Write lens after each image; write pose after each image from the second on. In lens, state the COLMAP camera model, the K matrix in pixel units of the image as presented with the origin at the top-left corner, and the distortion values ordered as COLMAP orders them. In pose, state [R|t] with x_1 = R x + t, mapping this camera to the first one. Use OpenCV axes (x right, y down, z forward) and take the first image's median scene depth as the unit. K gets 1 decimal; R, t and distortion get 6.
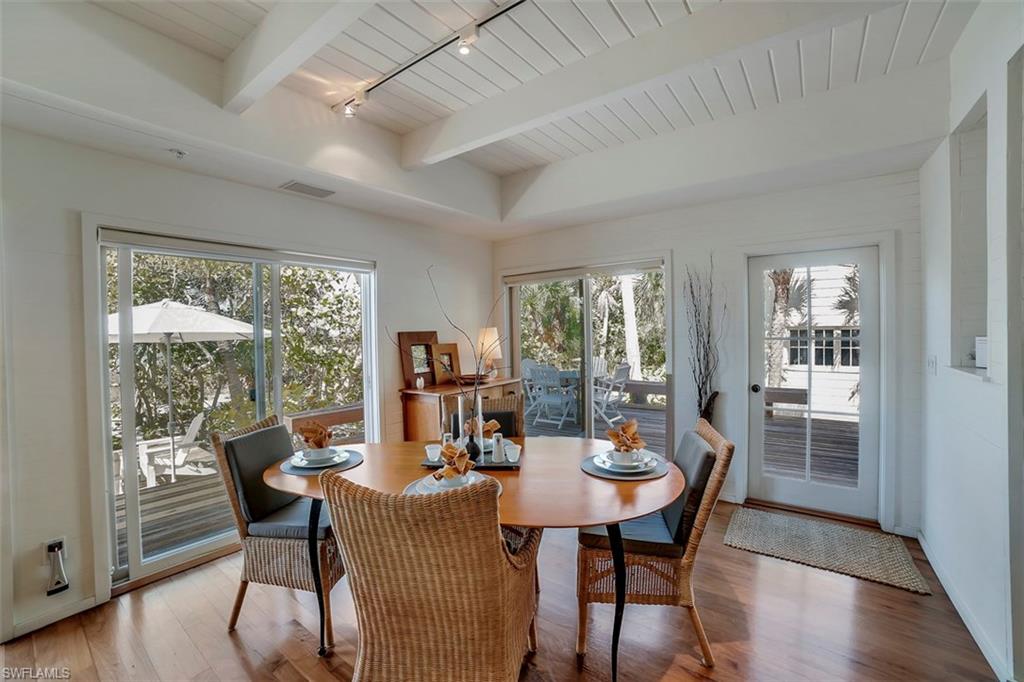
lens RADIAL K [[432.0, 0, 512.0], [0, 432.0, 338.9], [0, 0, 1]] dist [-0.038020, 0.000103]
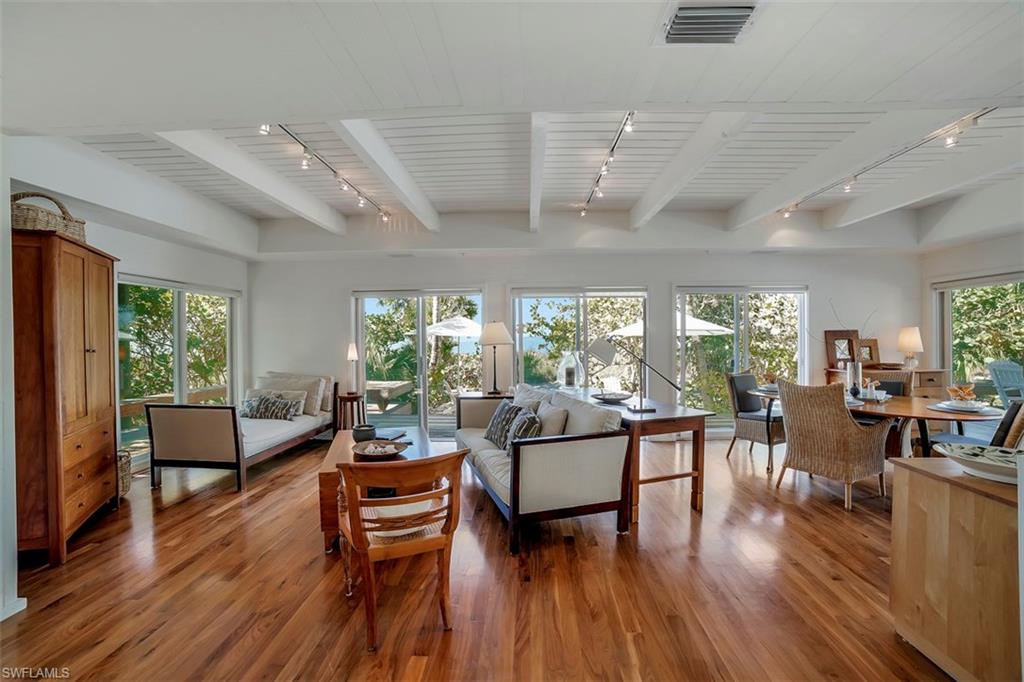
lens RADIAL K [[426.5, 0, 536.9], [0, 426.5, 340.7], [0, 0, 1]] dist [-0.017883, 0.000117]
pose [[0.621074, 0.020727, -0.783478, 0.227211], [-0.014470, 0.999783, 0.014979, 0.010597], [0.783619, 0.002034, 0.621239, -0.592296]]
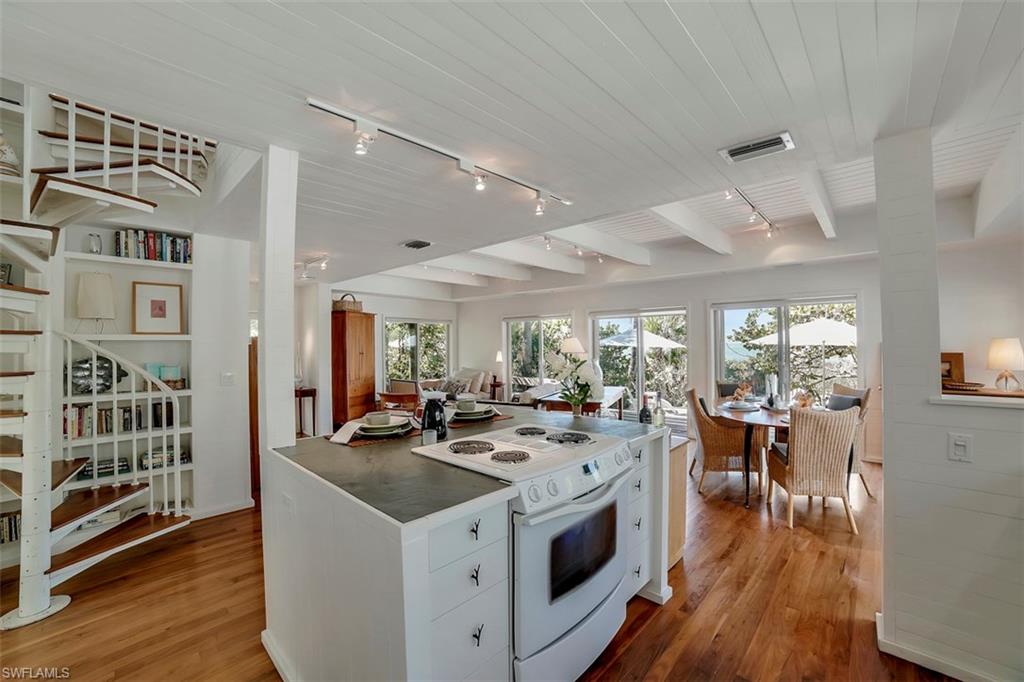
lens RADIAL K [[426.5, 0, 536.9], [0, 426.5, 340.7], [0, 0, 1]] dist [-0.017883, 0.000117]
pose [[-0.032836, 0.006656, -0.999439, 0.913800], [-0.005632, 0.999961, 0.006845, -0.020979], [0.999445, 0.005854, -0.032797, -0.014337]]
